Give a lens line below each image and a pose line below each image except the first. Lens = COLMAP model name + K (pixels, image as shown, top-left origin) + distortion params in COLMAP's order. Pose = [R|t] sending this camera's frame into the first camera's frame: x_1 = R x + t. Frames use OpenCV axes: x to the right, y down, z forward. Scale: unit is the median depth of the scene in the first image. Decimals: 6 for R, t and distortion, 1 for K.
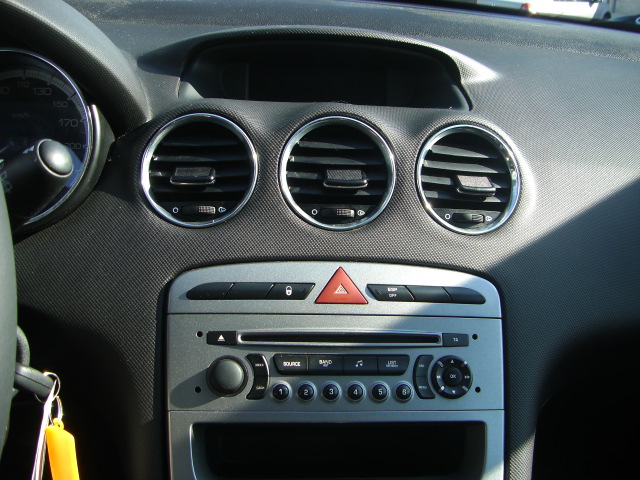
lens RADIAL K [[722.3, 0, 296.4], [0, 722.3, 231.3], [0, 0, 1]] dist [-0.142168, 0.000000]
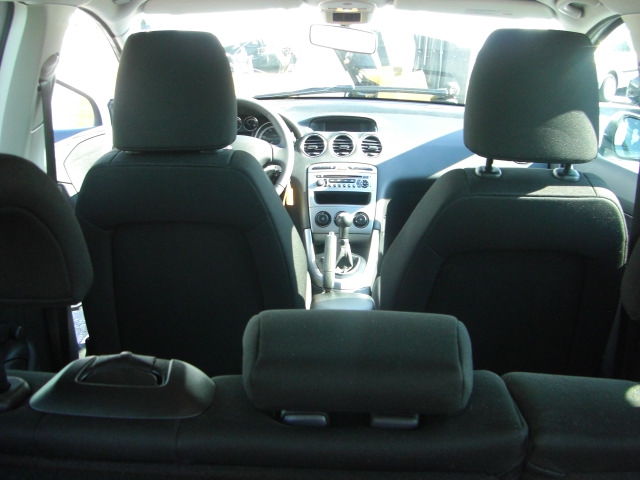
lens RADIAL K [[722.3, 0, 322.4], [0, 722.3, 237.9], [0, 0, 1]] dist [-0.142168, 0.000000]
pose [[0.993804, -0.021829, -0.108978, 0.441493], [0.015352, 0.998085, -0.059922, 0.833721], [0.110078, 0.057877, 0.992236, -3.802424]]
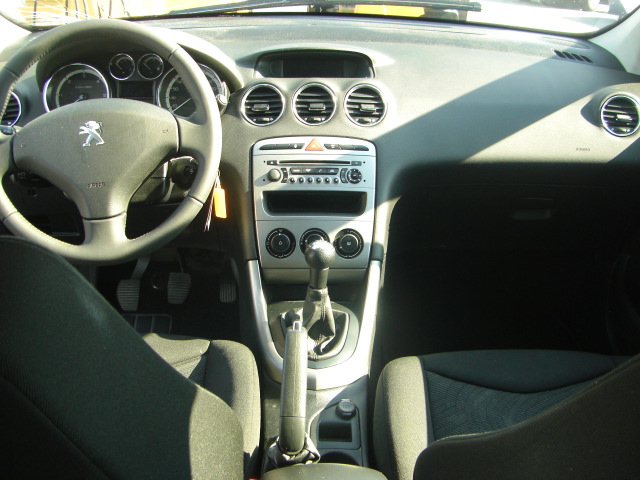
lens RADIAL K [[722.3, 0, 314.8], [0, 722.3, 244.1], [0, 0, 1]] dist [-0.142168, 0.000000]
pose [[0.997758, -0.018809, -0.064224, 0.227062], [0.023349, 0.997225, 0.070687, 0.253780], [0.062716, -0.072028, 0.995429, -1.737994]]
